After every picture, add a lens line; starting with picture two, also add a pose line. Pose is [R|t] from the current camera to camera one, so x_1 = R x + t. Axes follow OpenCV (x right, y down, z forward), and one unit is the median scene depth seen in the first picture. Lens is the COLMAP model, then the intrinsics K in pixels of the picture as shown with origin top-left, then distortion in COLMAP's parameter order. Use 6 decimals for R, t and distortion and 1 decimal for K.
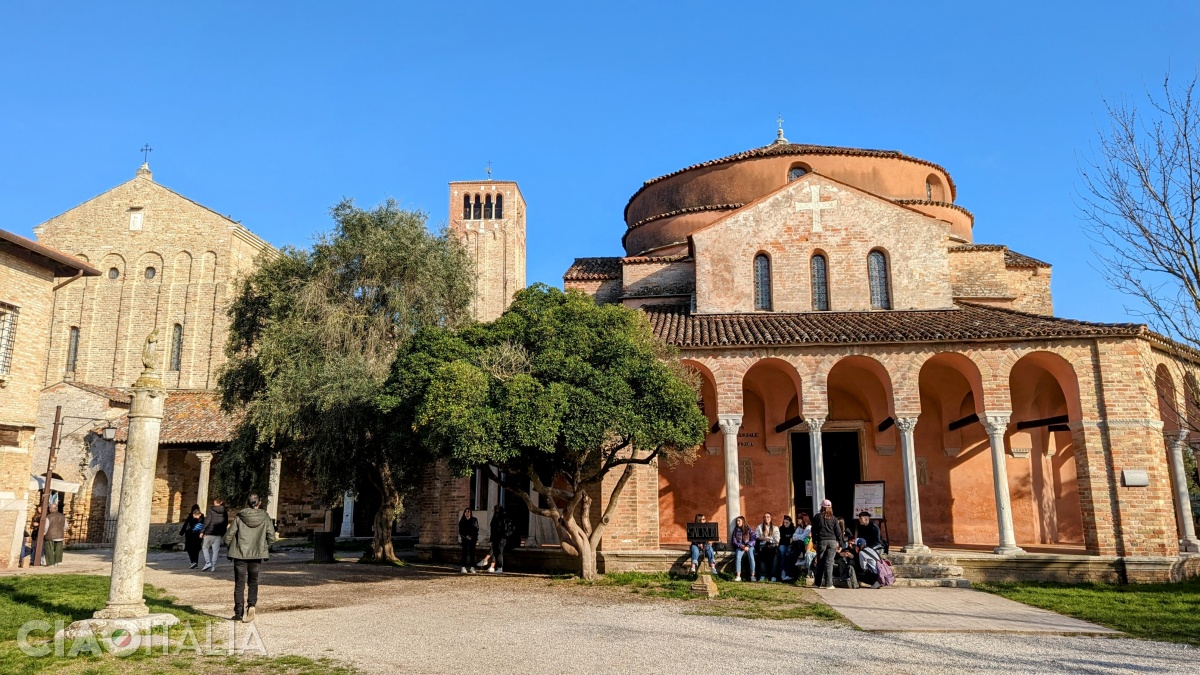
lens RADIAL K [[819.3, 0, 602.2], [0, 819.3, 313.6], [0, 0, 1]] dist [0.085632, -0.095032]
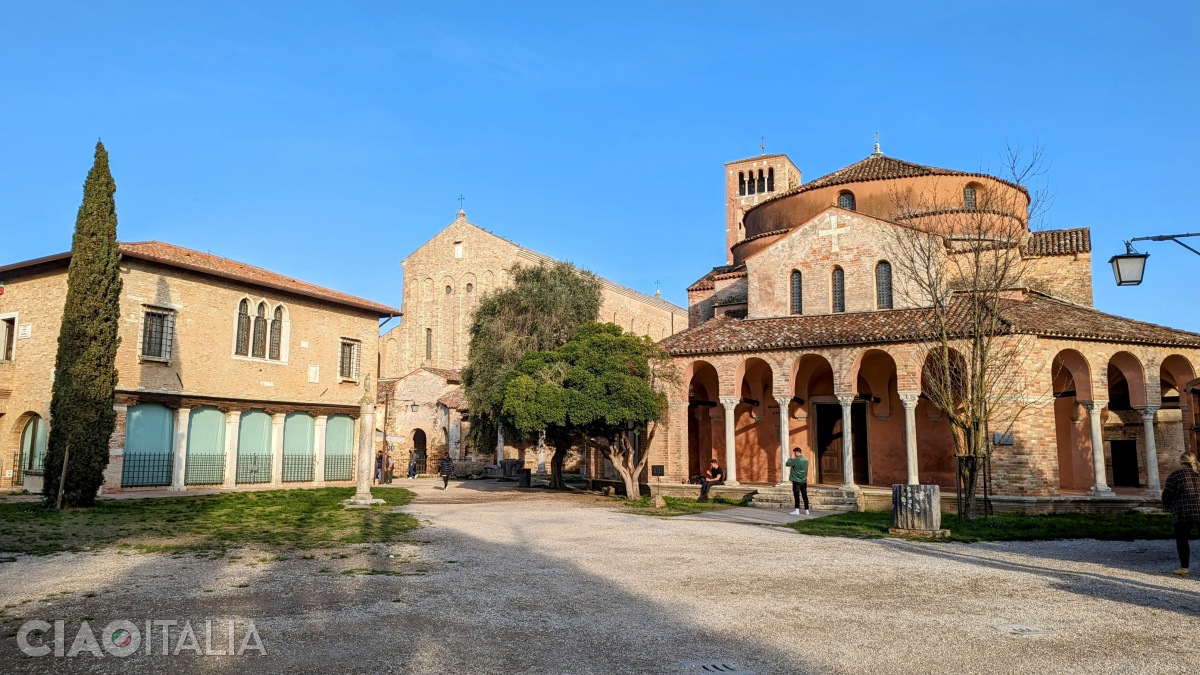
lens RADIAL K [[819.3, 0, 602.2], [0, 819.3, 313.6], [0, 0, 1]] dist [0.085632, -0.095032]
pose [[0.909934, -0.059340, -0.410487, 0.453800], [0.084007, 0.995567, 0.042301, -0.087288], [0.406157, -0.072975, 0.910885, -0.356928]]
